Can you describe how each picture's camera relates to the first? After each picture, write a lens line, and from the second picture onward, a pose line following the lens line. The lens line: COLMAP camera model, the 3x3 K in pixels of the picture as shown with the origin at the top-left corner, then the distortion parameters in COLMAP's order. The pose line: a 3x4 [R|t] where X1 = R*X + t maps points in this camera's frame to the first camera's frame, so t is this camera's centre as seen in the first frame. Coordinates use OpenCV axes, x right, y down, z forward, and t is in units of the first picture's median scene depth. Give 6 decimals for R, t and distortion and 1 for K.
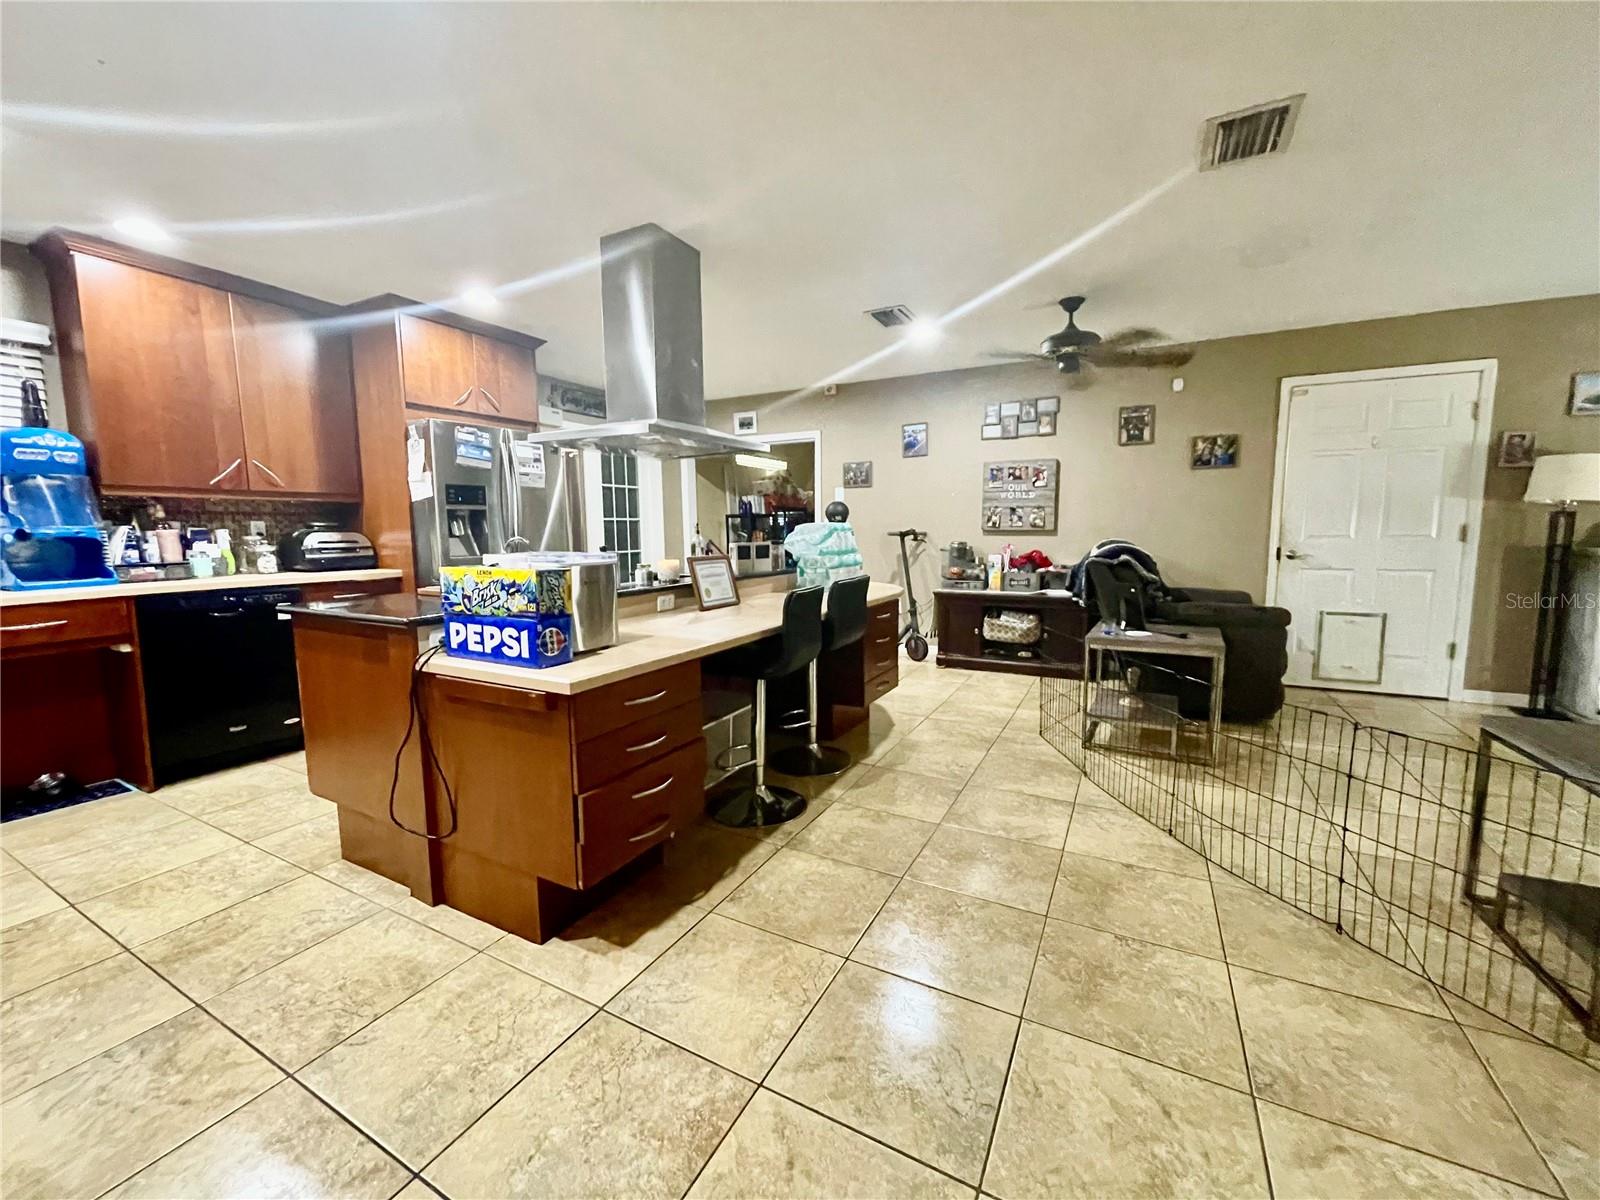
lens RADIAL K [[644.3, 0, 791.4], [0, 644.3, 600.5], [0, 0, 1]] dist [0.000294, 0.000163]
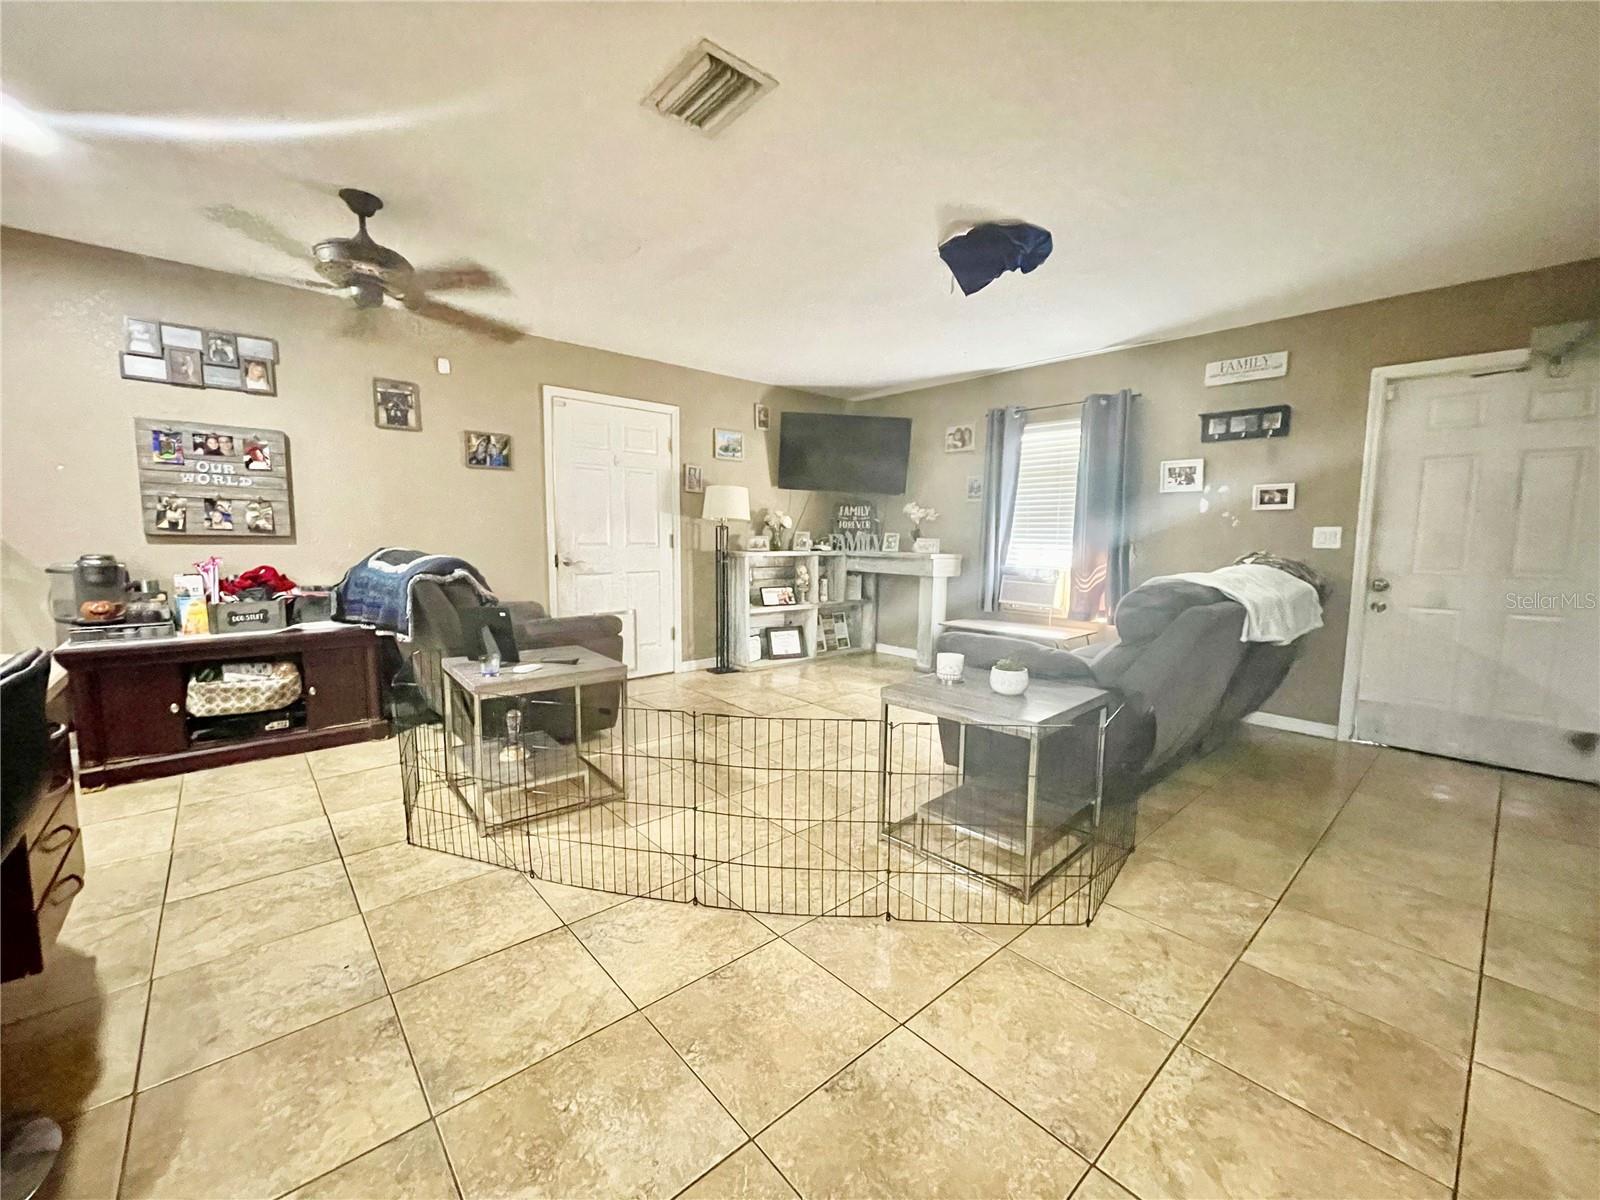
lens RADIAL K [[644.3, 0, 791.4], [0, 644.3, 600.5], [0, 0, 1]] dist [0.000294, 0.000163]
pose [[0.346484, -0.086084, 0.934098, -0.058692], [0.093215, 0.994011, 0.057029, -0.031922], [-0.933413, 0.067312, 0.352433, 0.281750]]
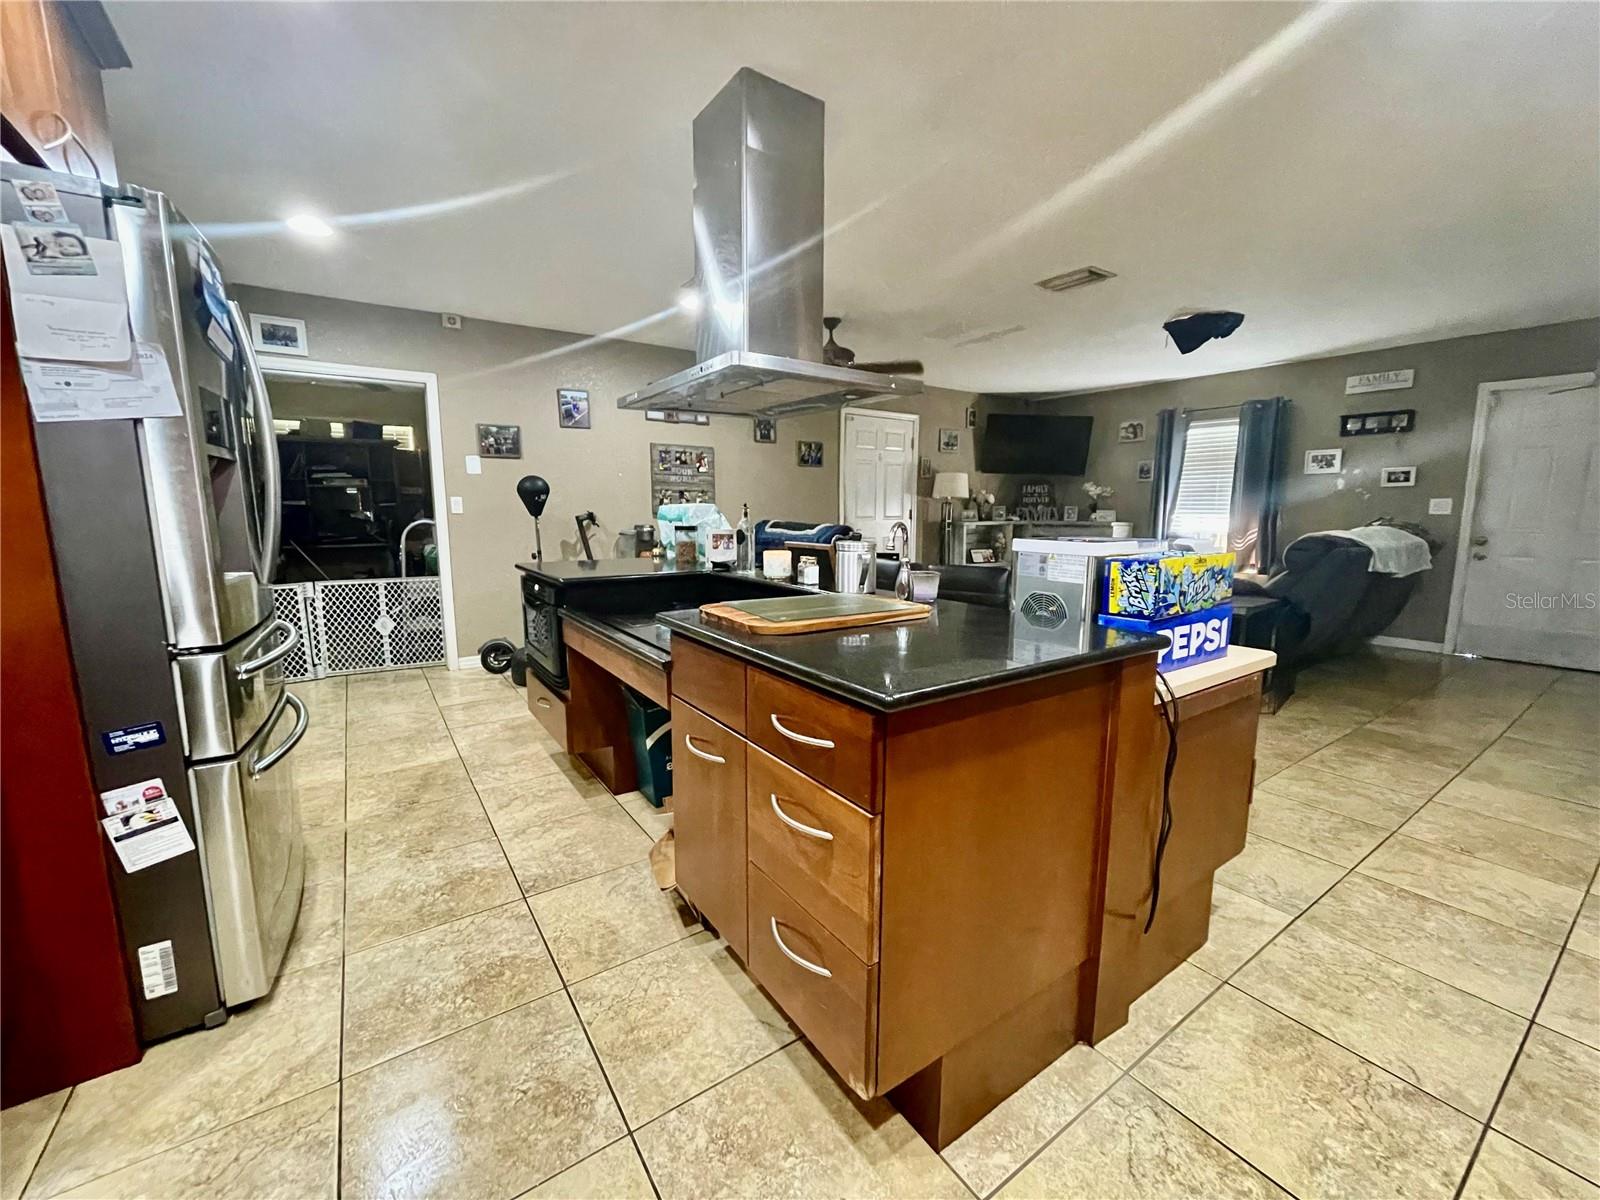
lens RADIAL K [[644.3, 0, 785.3], [0, 644.3, 599.2], [0, 0, 1]] dist [0.014408, -0.007609]
pose [[0.459606, -0.118087, 0.880237, -0.558969], [0.096717, 0.991882, 0.082564, -0.043999], [-0.882841, 0.047187, 0.467296, 0.408998]]
